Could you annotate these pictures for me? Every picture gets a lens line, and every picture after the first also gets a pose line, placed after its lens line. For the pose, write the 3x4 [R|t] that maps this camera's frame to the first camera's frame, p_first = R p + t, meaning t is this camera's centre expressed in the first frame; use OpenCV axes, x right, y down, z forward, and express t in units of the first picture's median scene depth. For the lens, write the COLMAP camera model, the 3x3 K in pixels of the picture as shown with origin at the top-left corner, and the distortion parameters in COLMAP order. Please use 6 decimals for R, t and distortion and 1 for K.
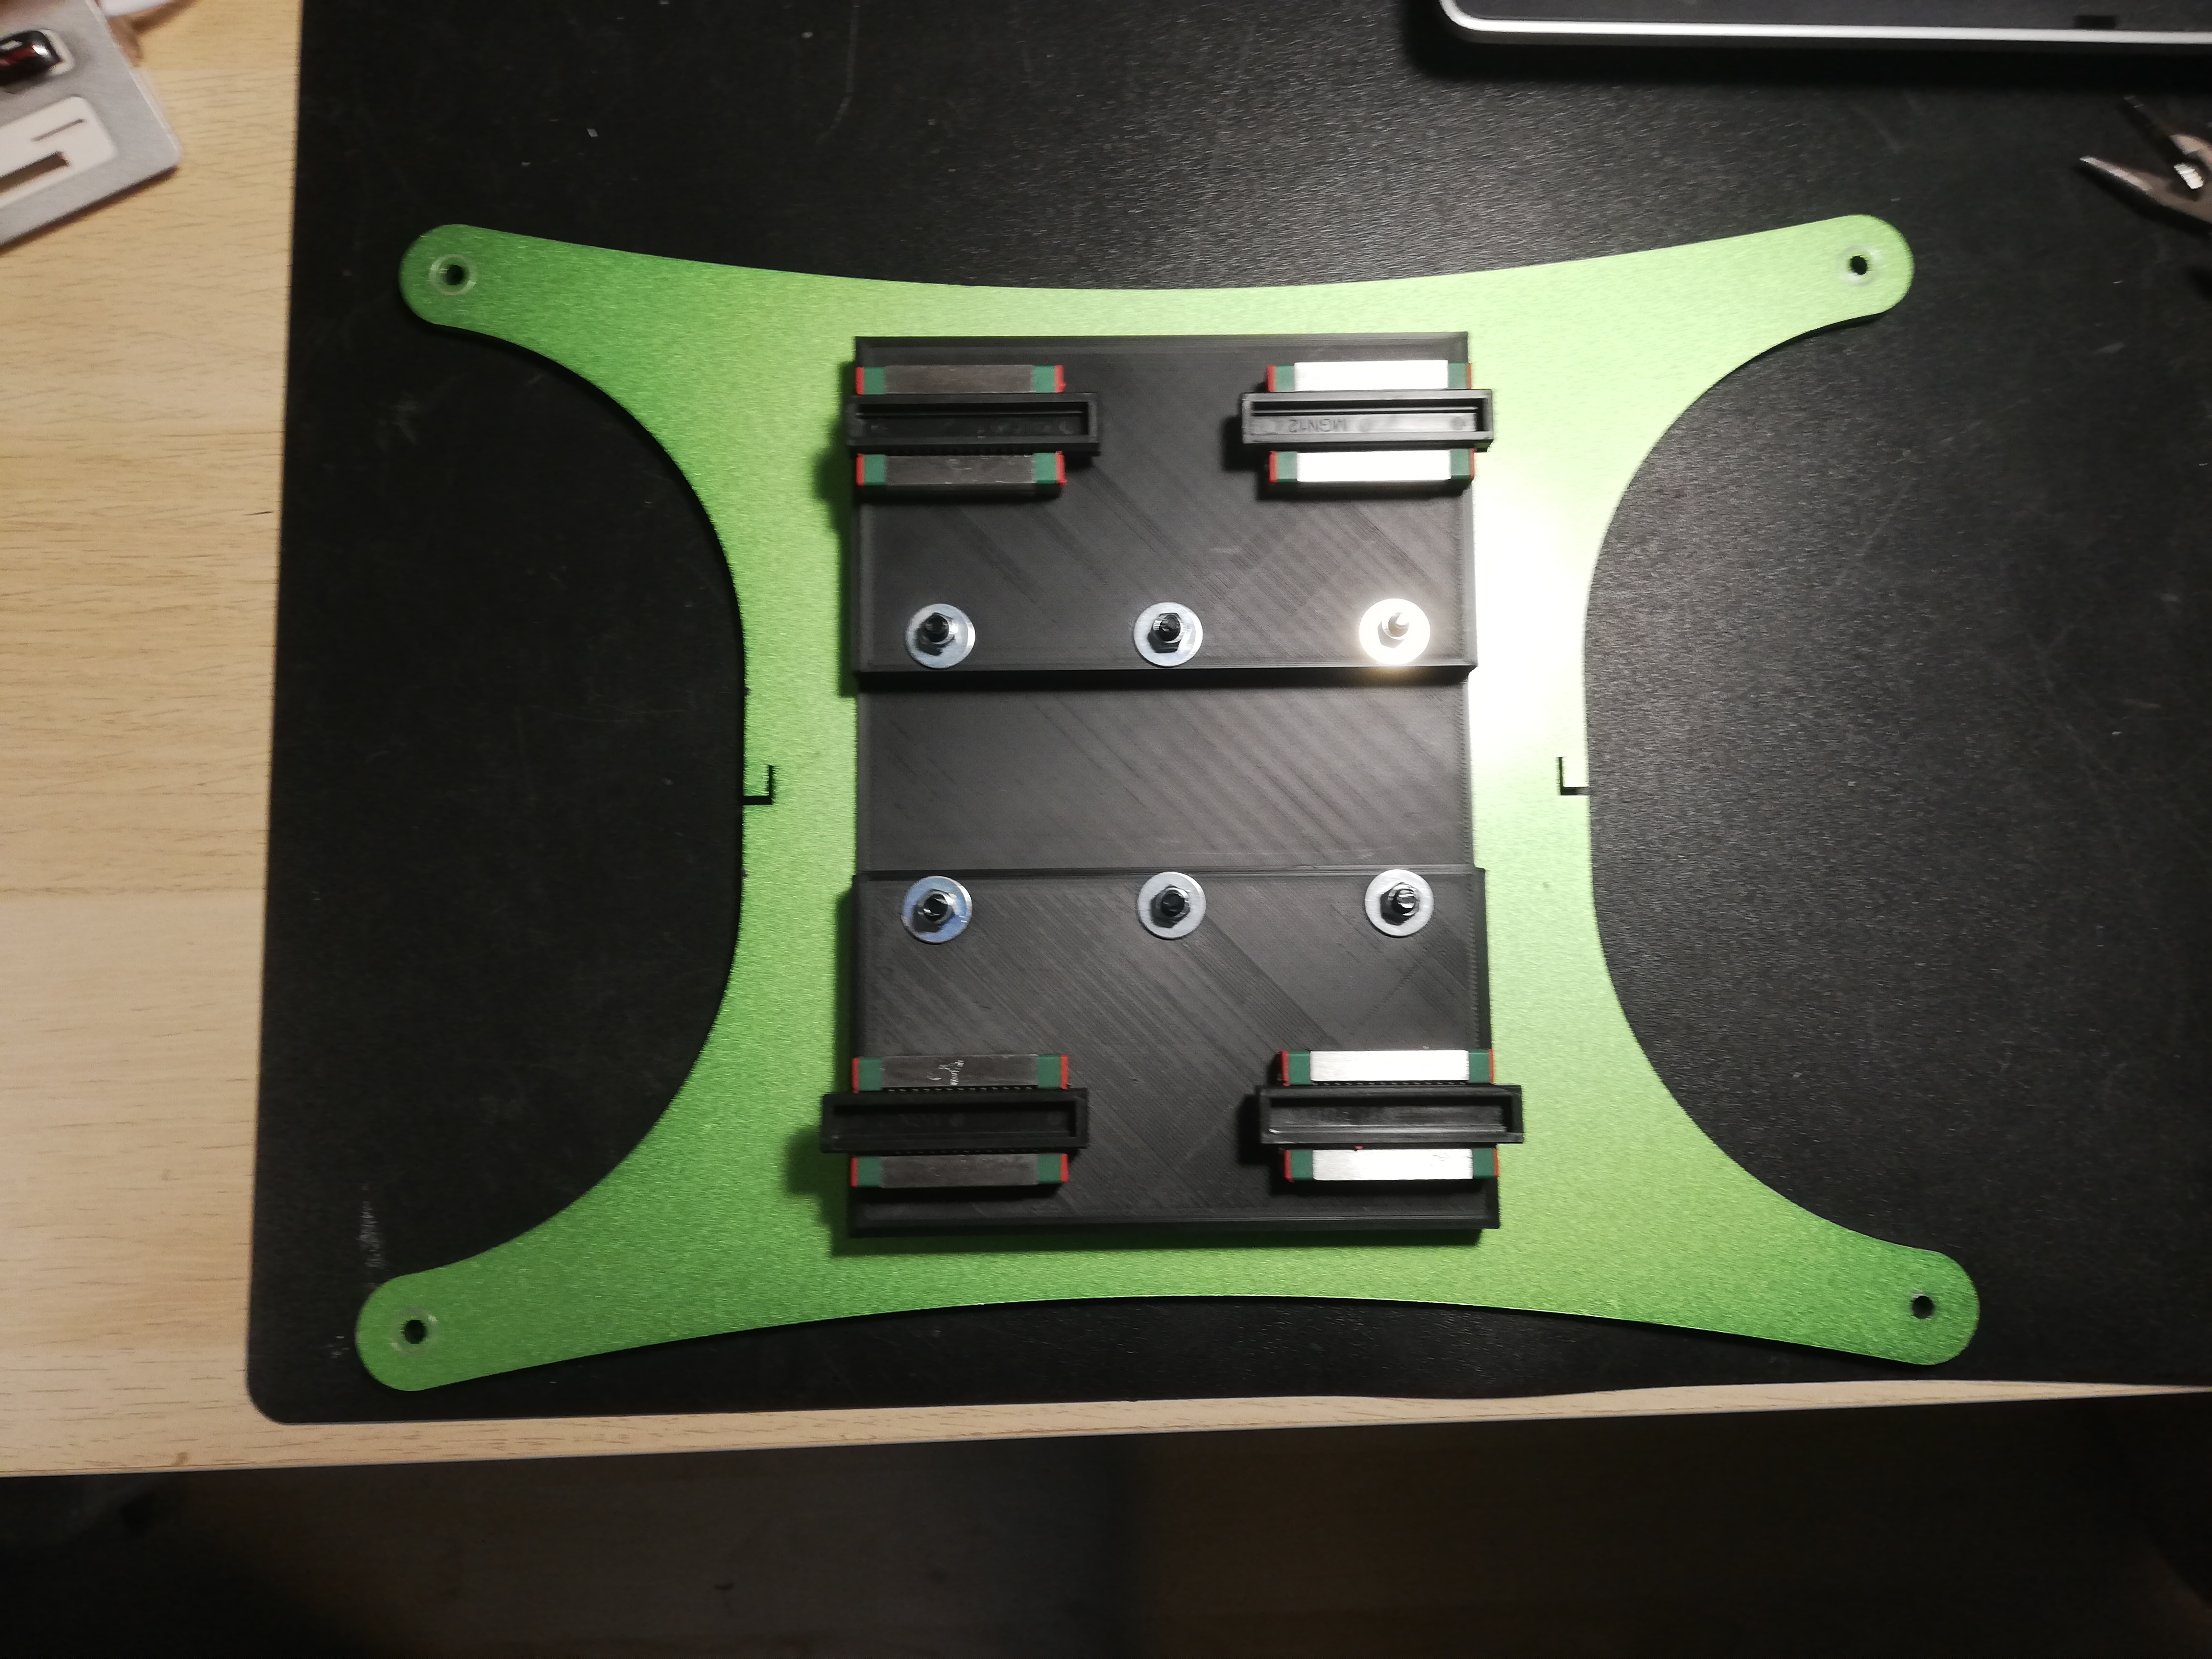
lens RADIAL K [[1711.6, 0, 1146.3], [0, 1711.6, 845.3], [0, 0, 1]] dist [0.026339, -0.067143]
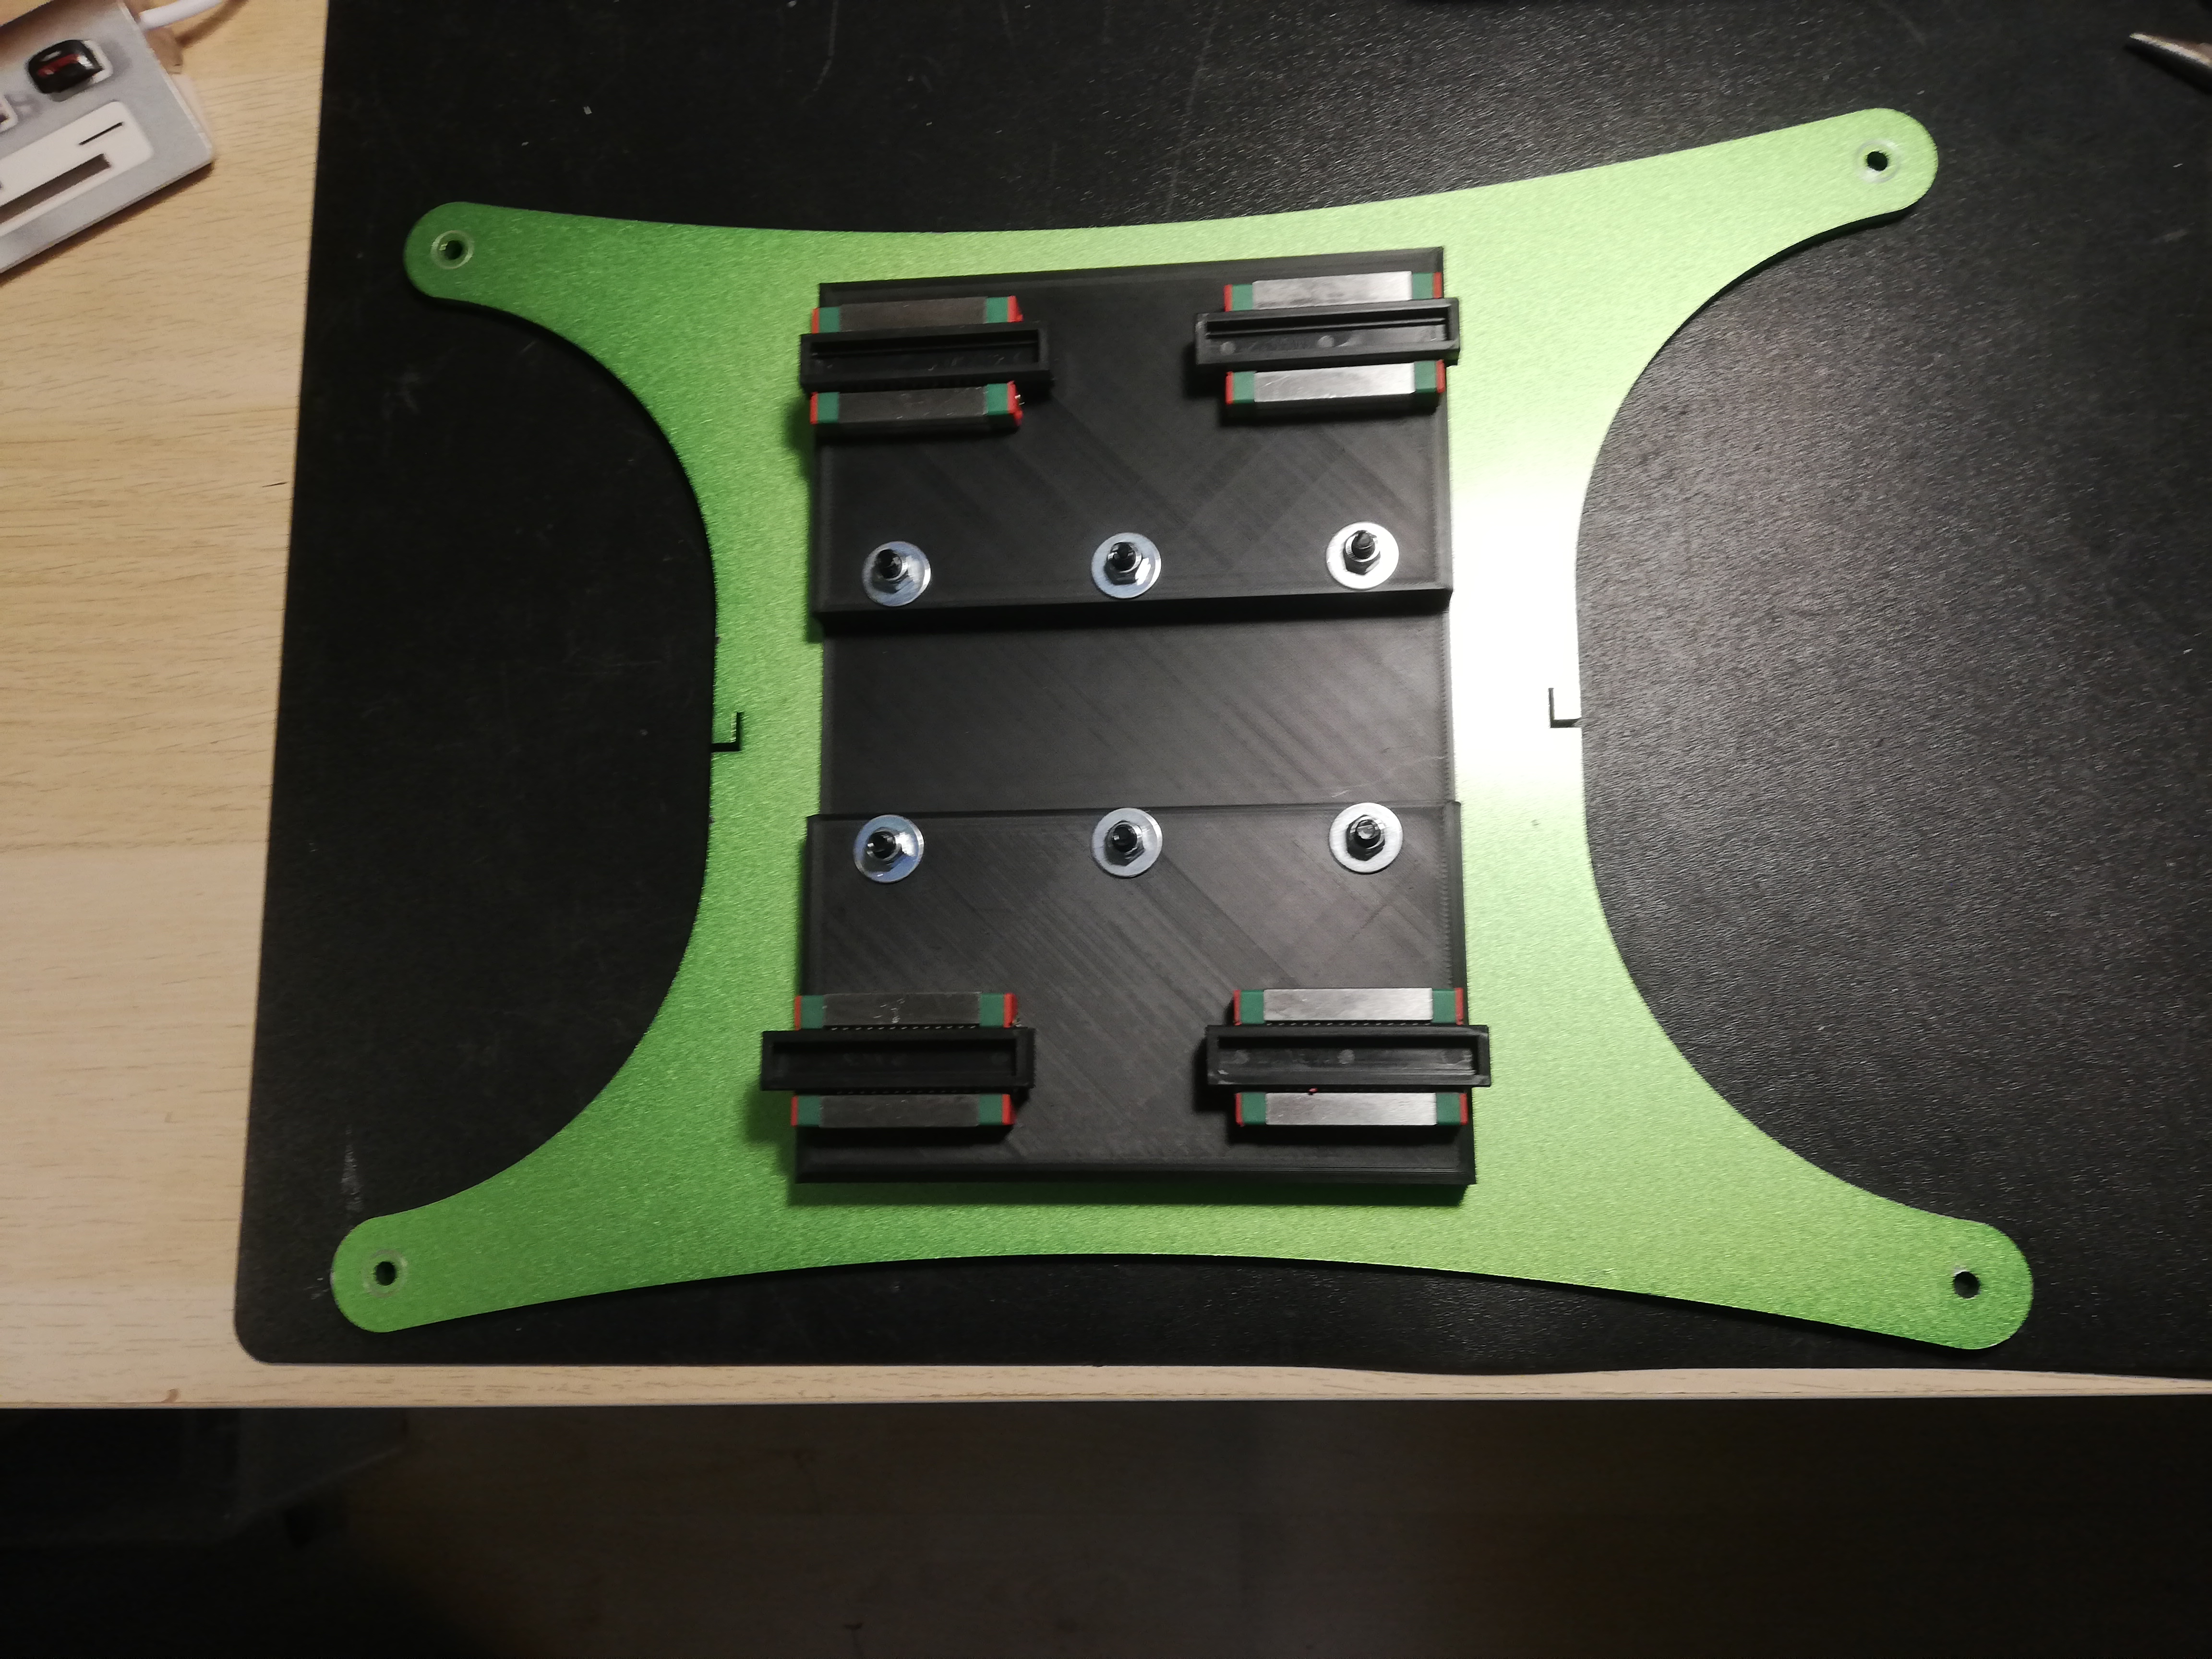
lens RADIAL K [[1711.6, 0, 1205.2], [0, 1711.6, 877.9], [0, 0, 1]] dist [0.026339, -0.067143]
pose [[0.991855, -0.010770, -0.126918, 0.174580], [0.004959, 0.998928, -0.046018, 0.096489], [0.127277, 0.045014, 0.990845, 0.050513]]
